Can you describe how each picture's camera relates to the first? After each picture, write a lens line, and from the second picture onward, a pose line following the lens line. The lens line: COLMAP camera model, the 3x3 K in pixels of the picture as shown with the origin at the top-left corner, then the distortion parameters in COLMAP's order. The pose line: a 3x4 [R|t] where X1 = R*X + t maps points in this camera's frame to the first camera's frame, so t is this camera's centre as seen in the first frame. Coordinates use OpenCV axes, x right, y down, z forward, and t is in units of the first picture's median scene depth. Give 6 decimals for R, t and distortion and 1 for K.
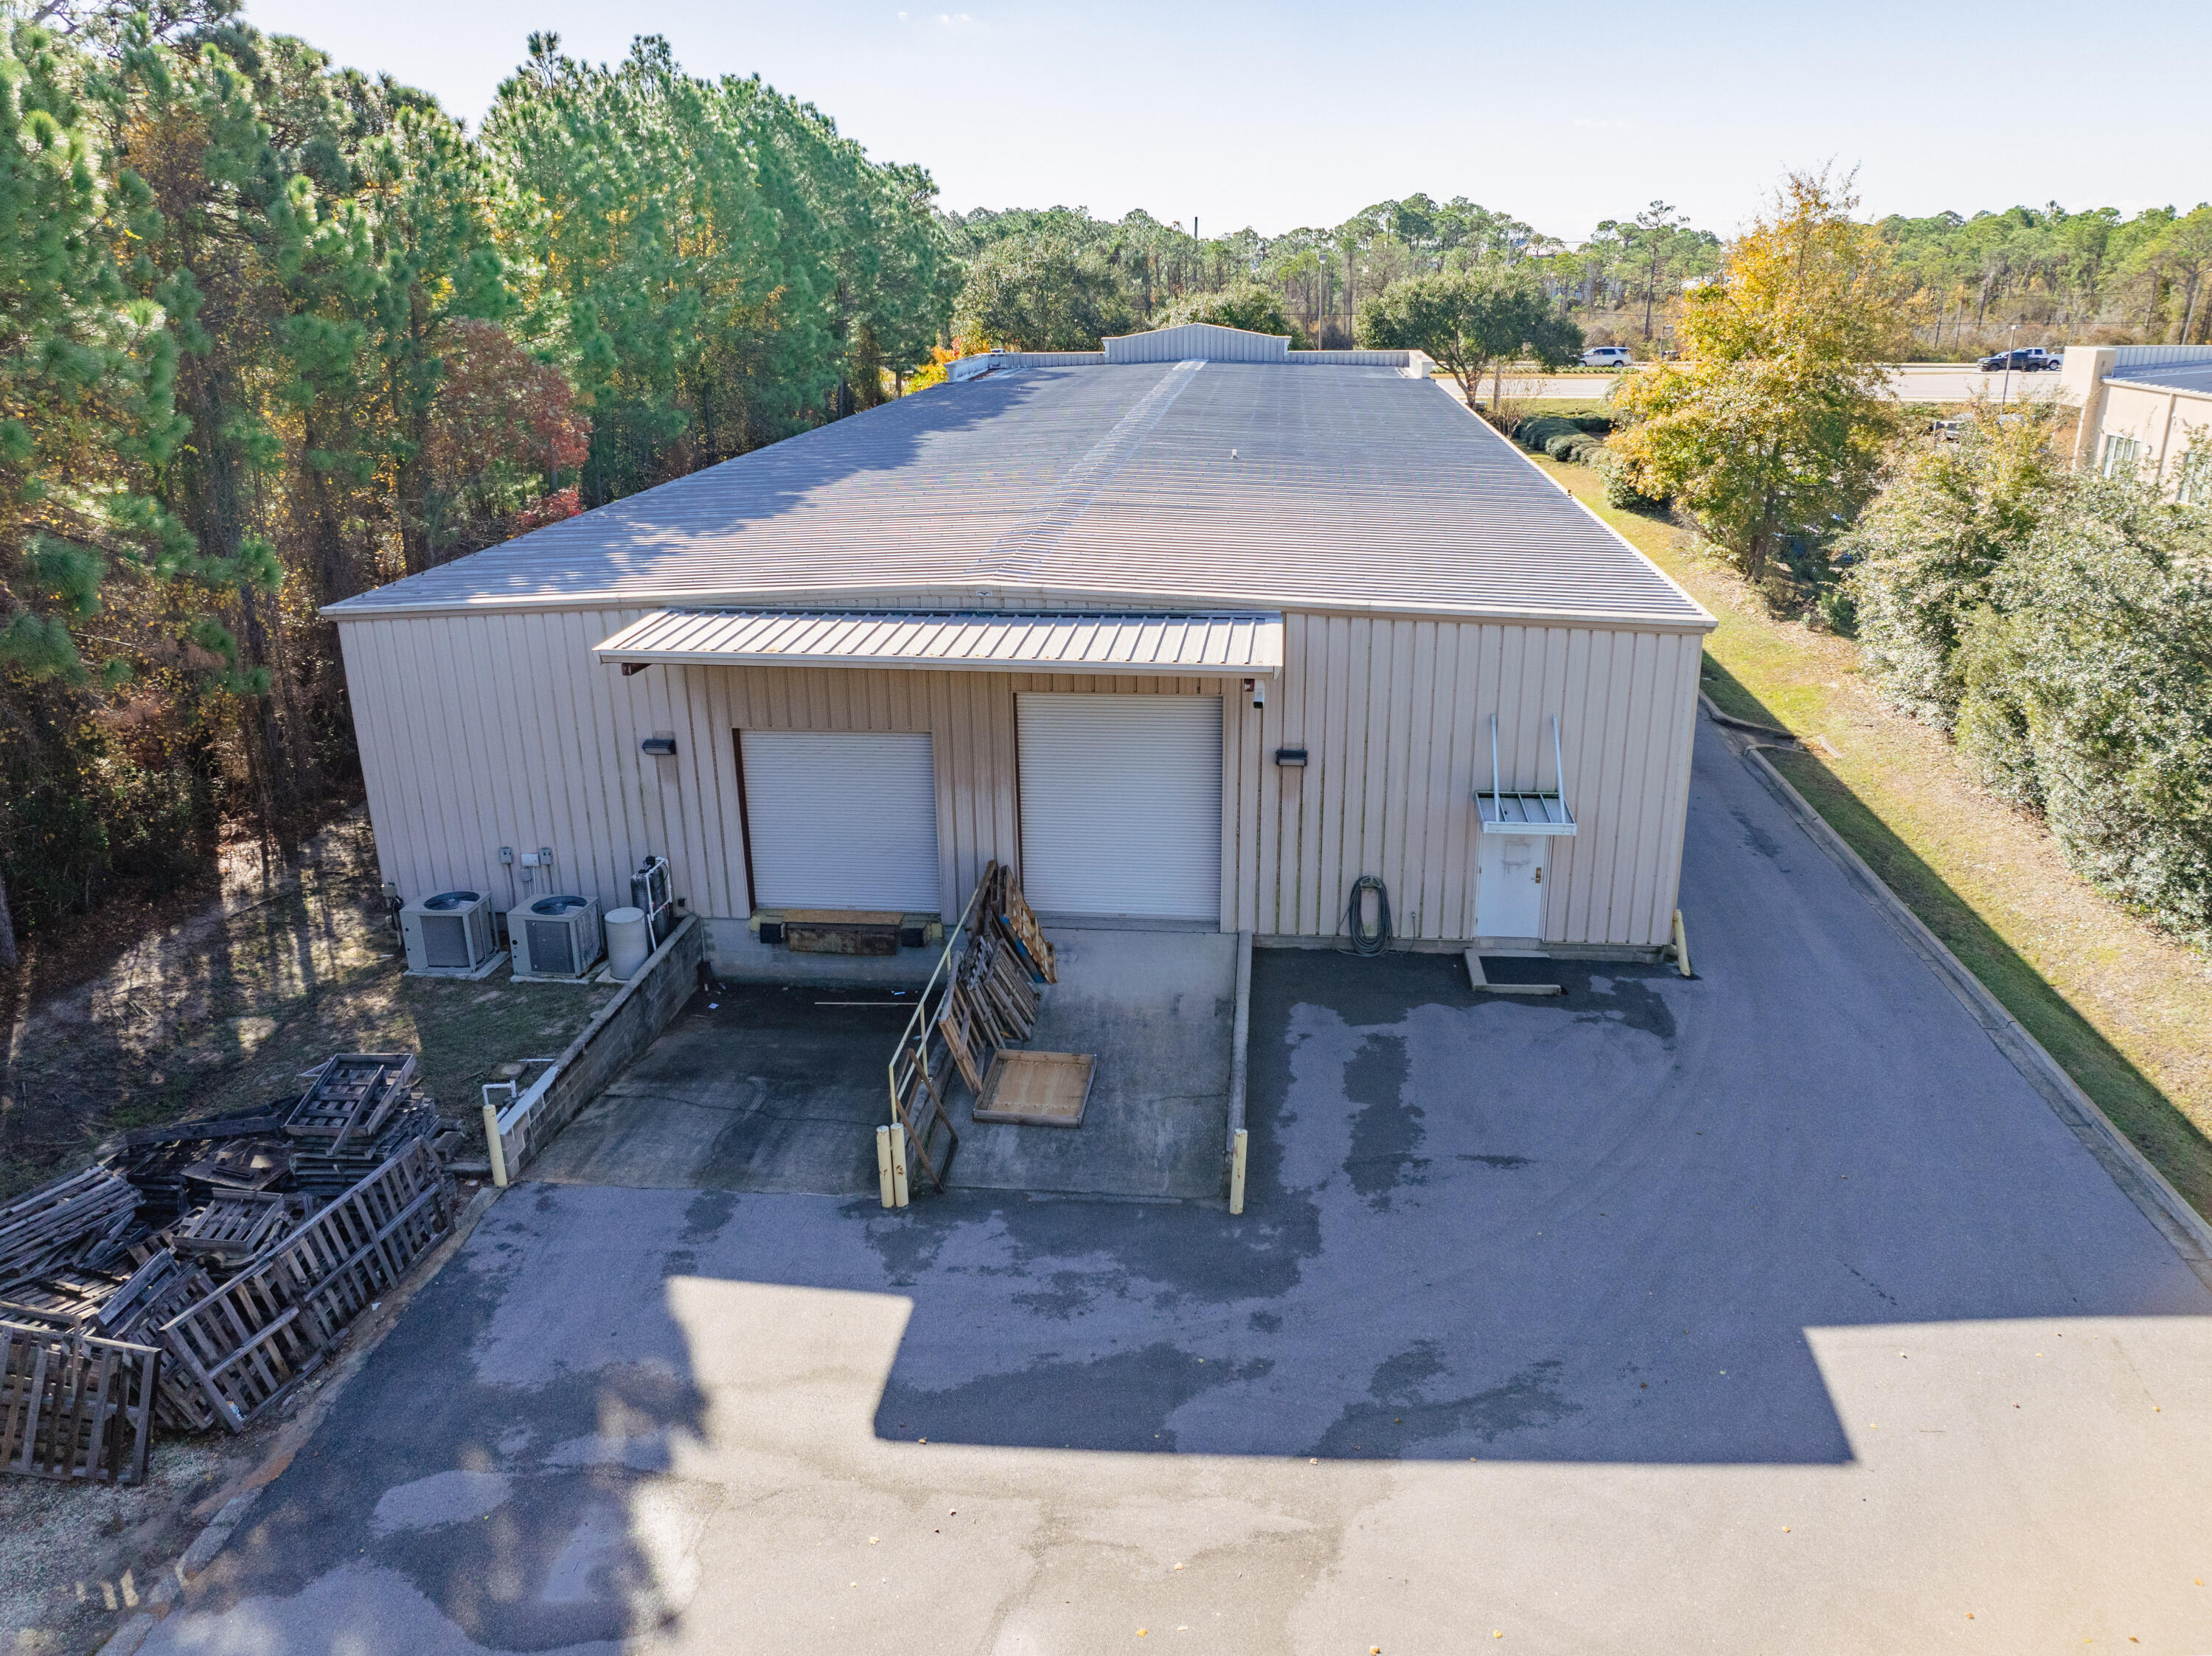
lens RADIAL K [[1586.2, 0, 1106.0], [0, 1586.2, 828.0], [0, 0, 1]] dist [0.003430, 0.000901]
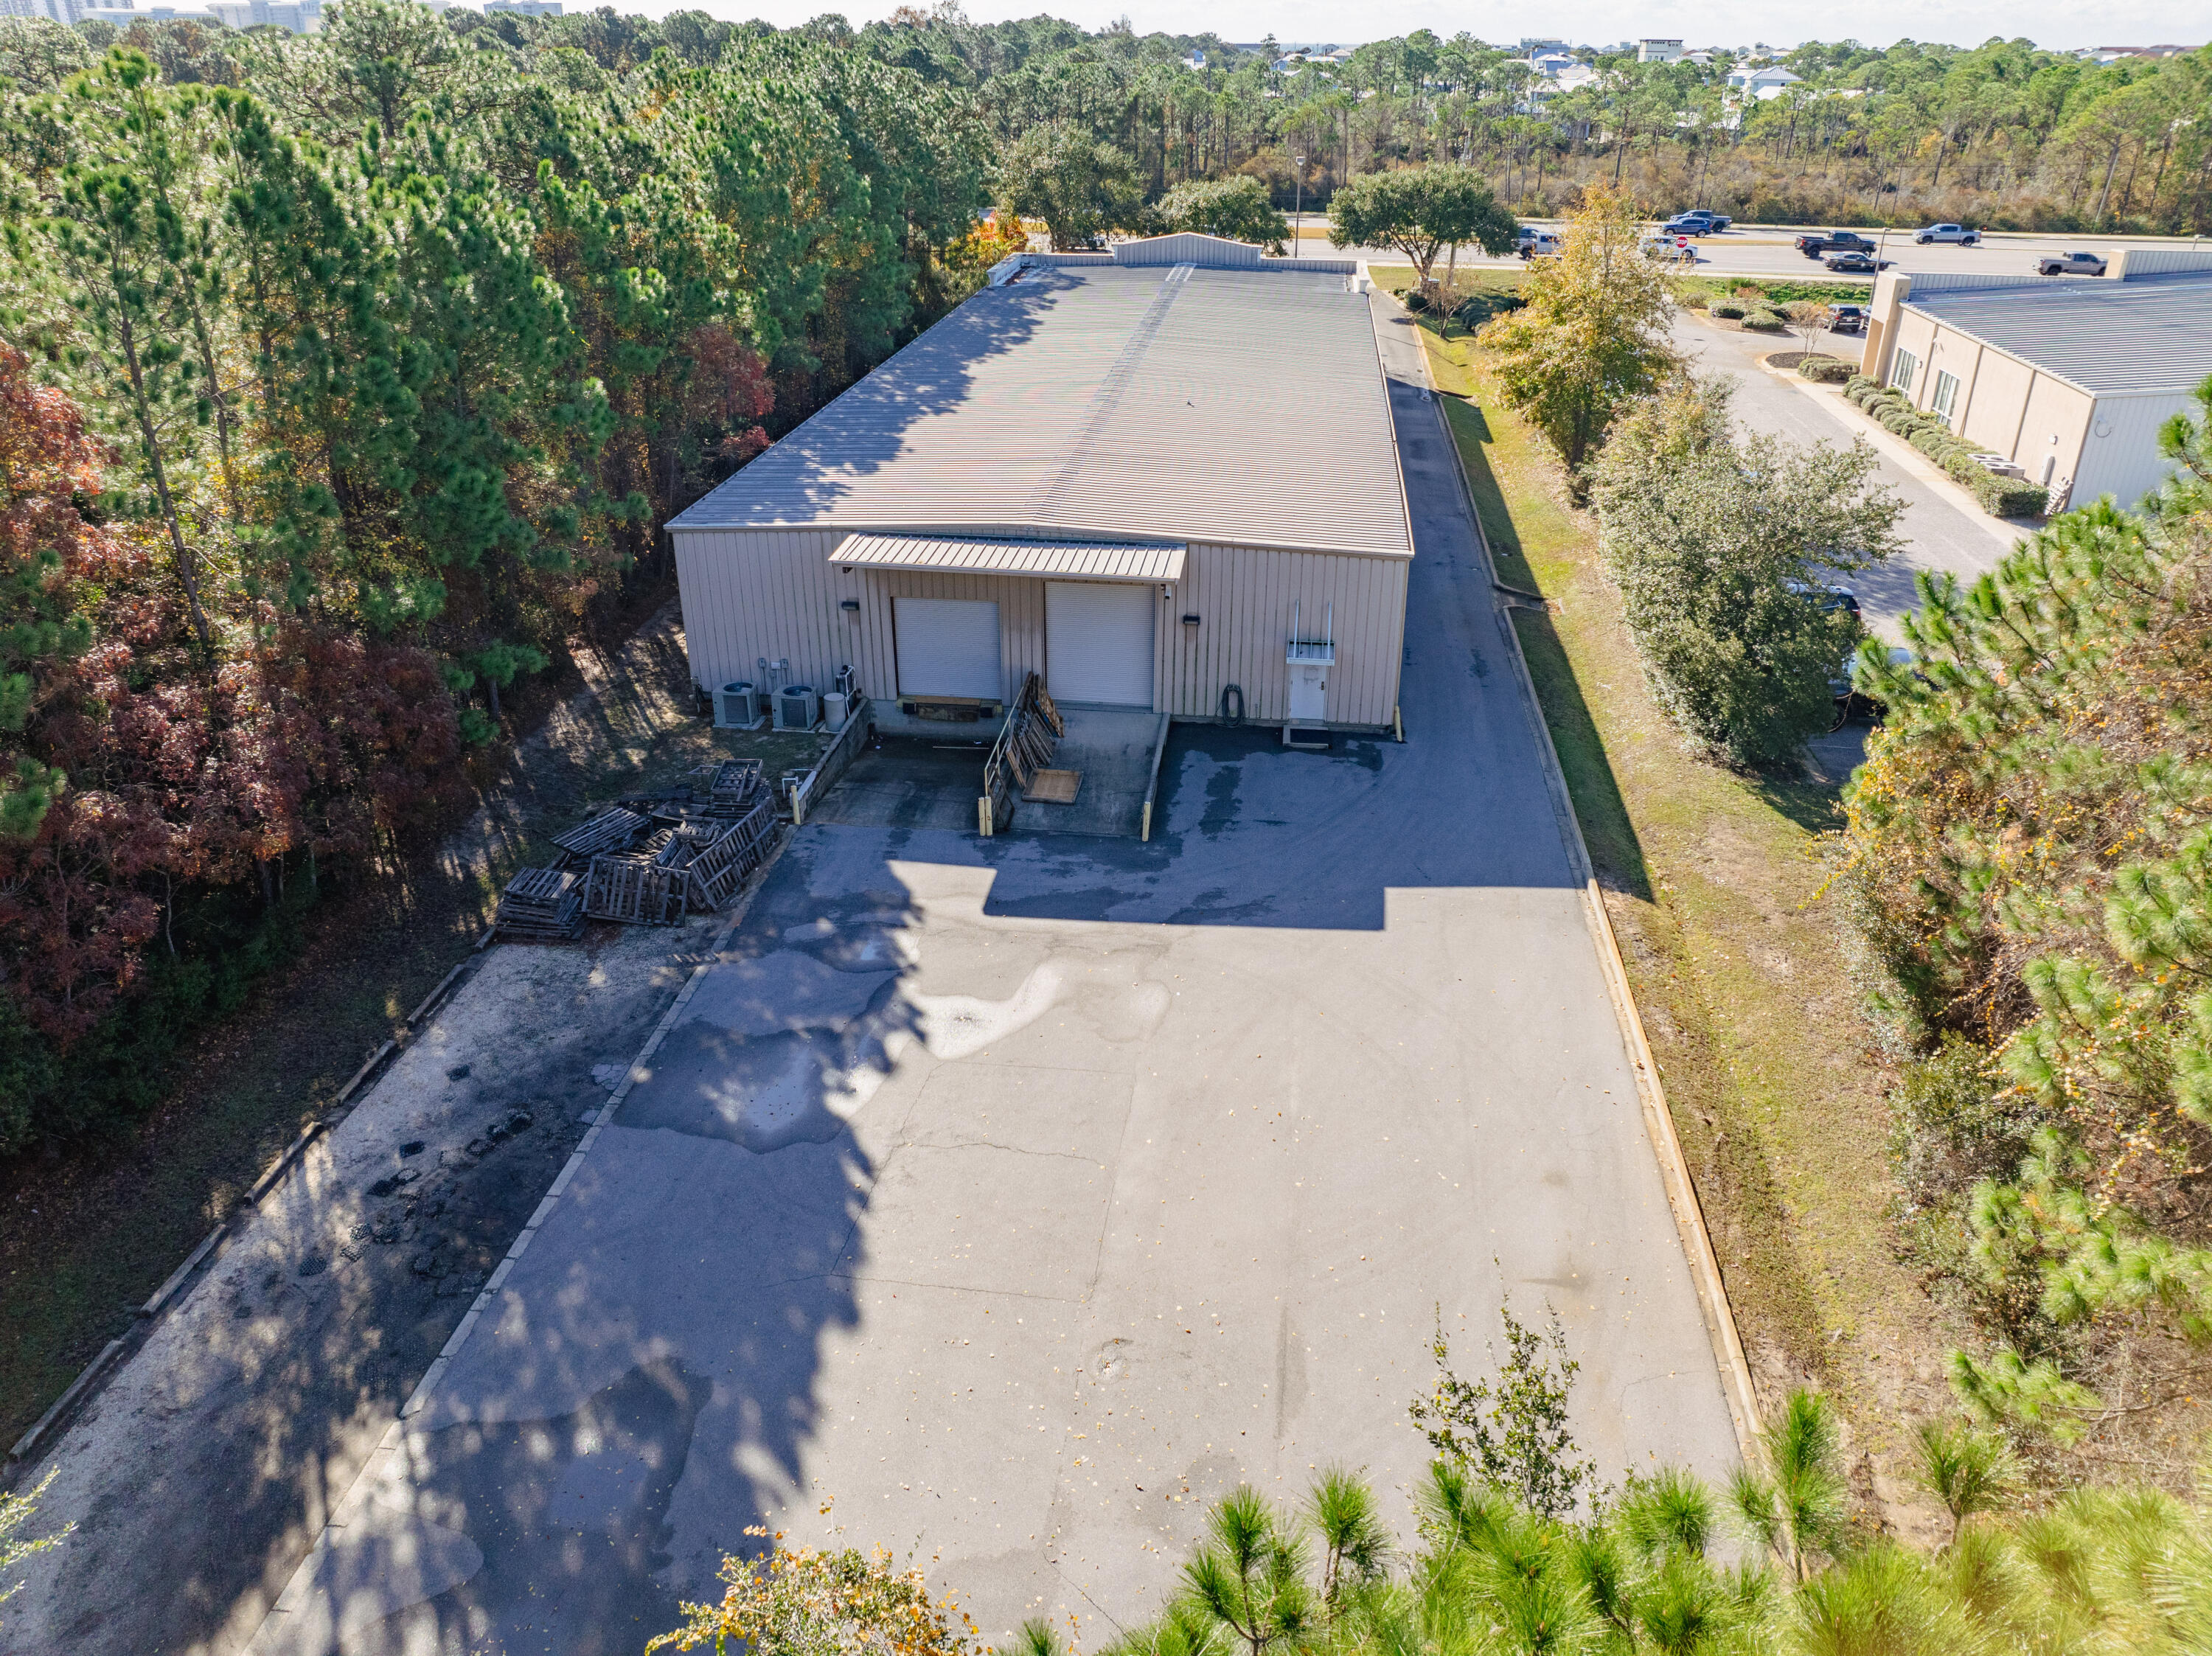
lens RADIAL K [[1563.7, 0, 1106.0], [0, 1563.7, 828.0], [0, 0, 1]] dist [-0.058877, 0.030665]
pose [[0.999746, 0.021564, -0.006579, 0.033563], [-0.020524, 0.991268, 0.130257, -0.039207], [0.009330, -0.130089, 0.991458, -0.862805]]
